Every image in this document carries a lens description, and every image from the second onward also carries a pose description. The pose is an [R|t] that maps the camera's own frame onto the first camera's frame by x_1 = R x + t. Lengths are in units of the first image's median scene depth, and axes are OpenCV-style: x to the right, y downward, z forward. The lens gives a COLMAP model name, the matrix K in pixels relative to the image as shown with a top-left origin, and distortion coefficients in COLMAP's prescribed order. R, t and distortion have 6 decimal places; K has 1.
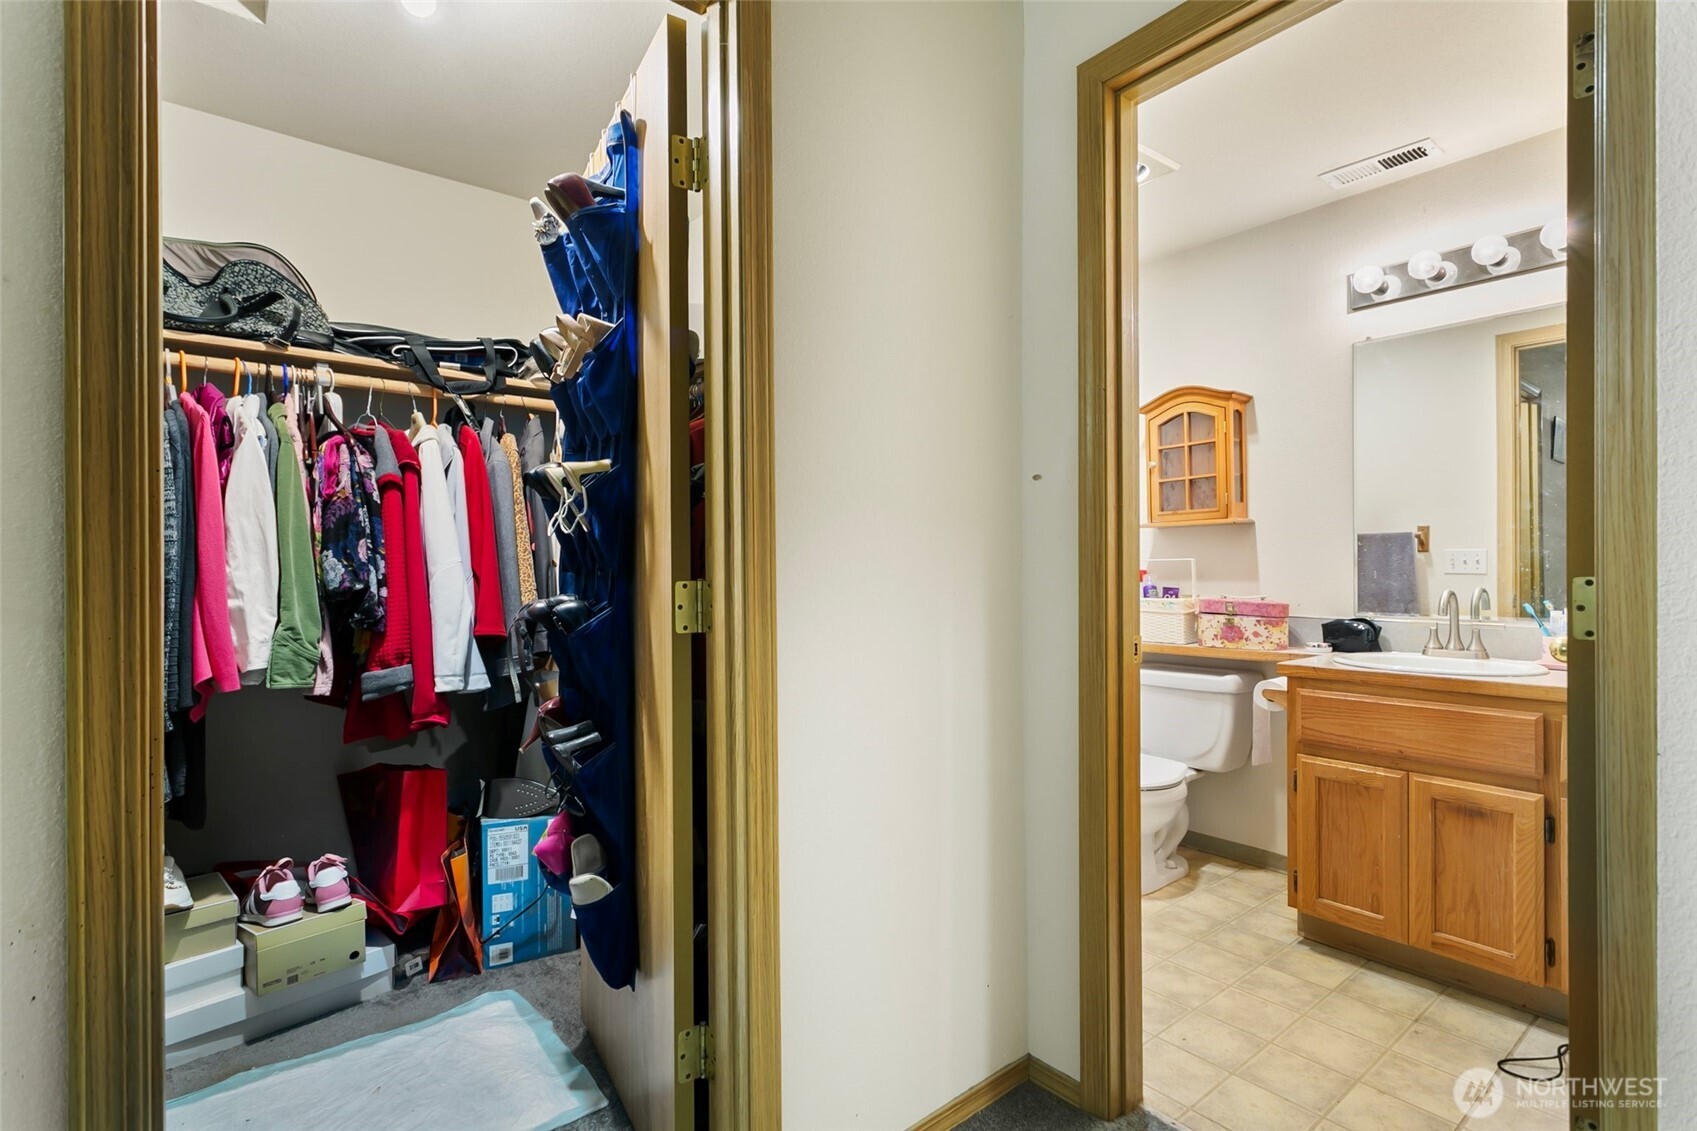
lens RADIAL K [[811.8, 0, 846.0], [0, 811.8, 581.6], [0, 0, 1]] dist [0.001519, 0.000060]
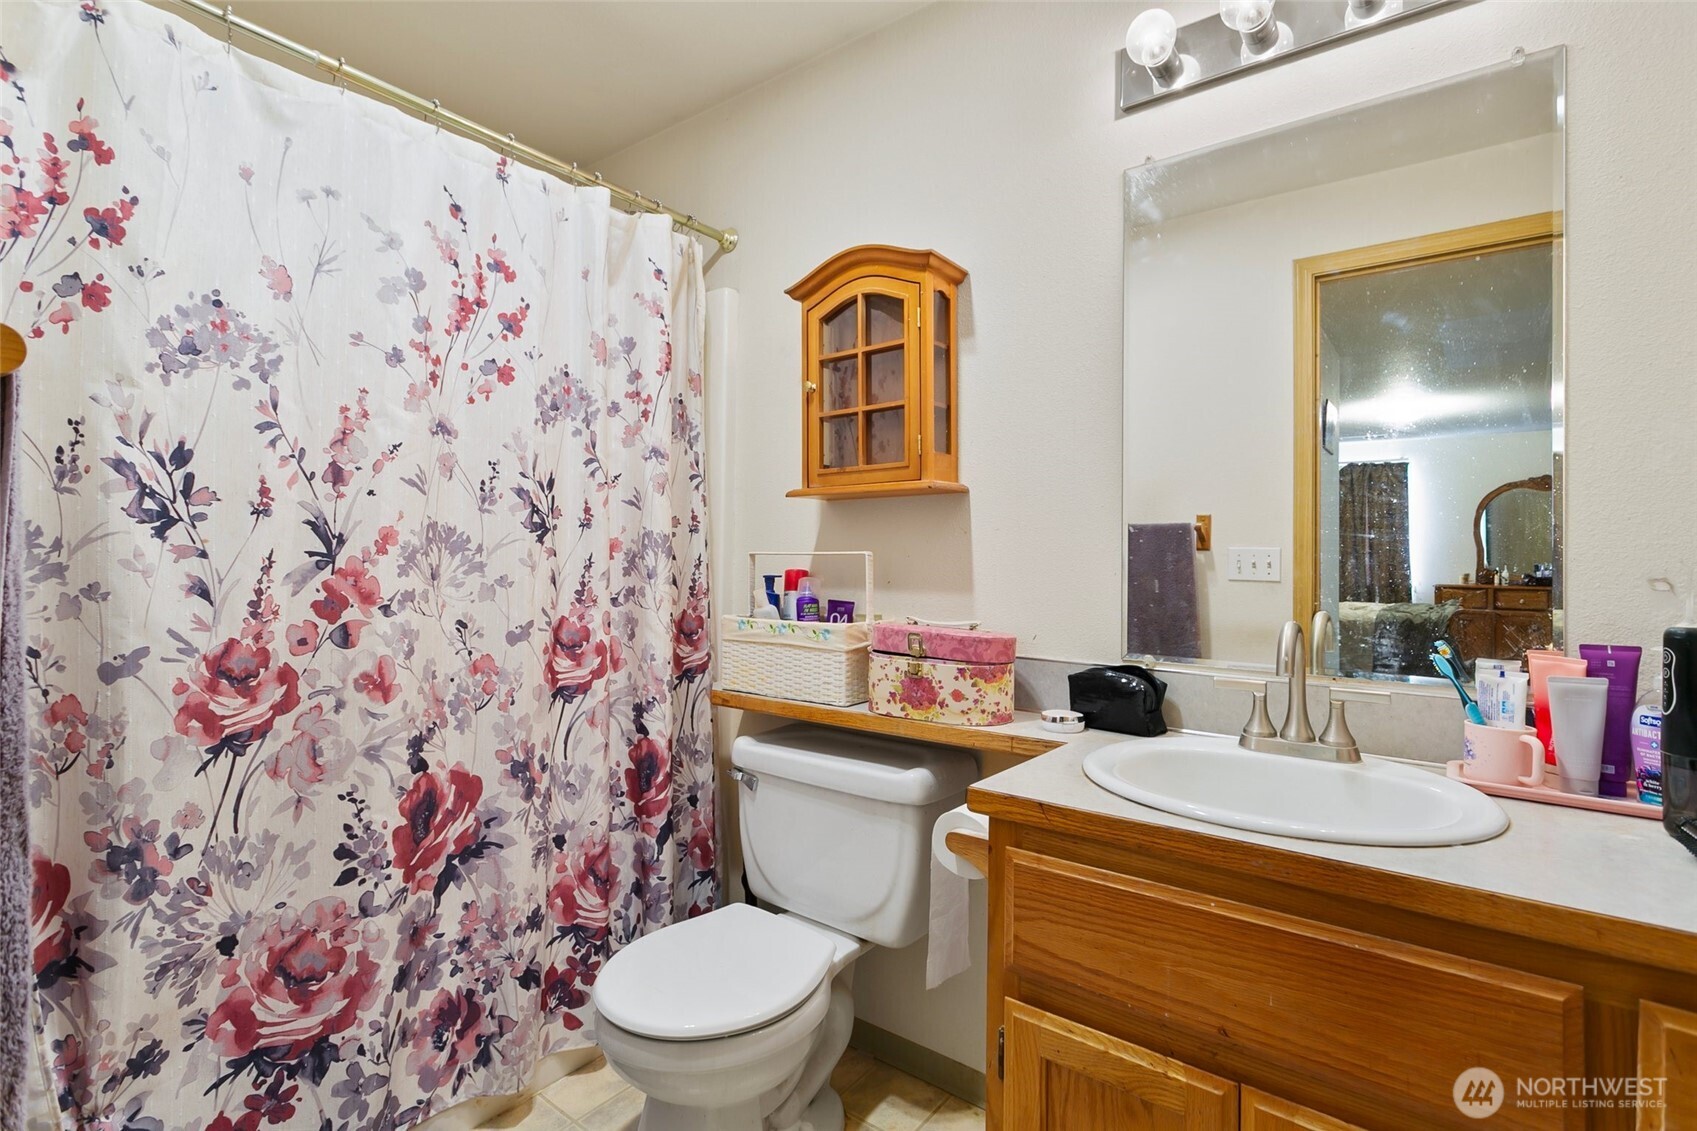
lens RADIAL K [[844.6, 0, 848.5], [0, 844.6, 565.5], [0, 0, 1]] dist [0.001362, 0.000638]
pose [[0.968614, 0.016277, 0.248035, 0.290799], [-0.013595, 0.999829, -0.012524, -0.012047], [-0.248196, 0.008759, 0.968670, 0.470444]]
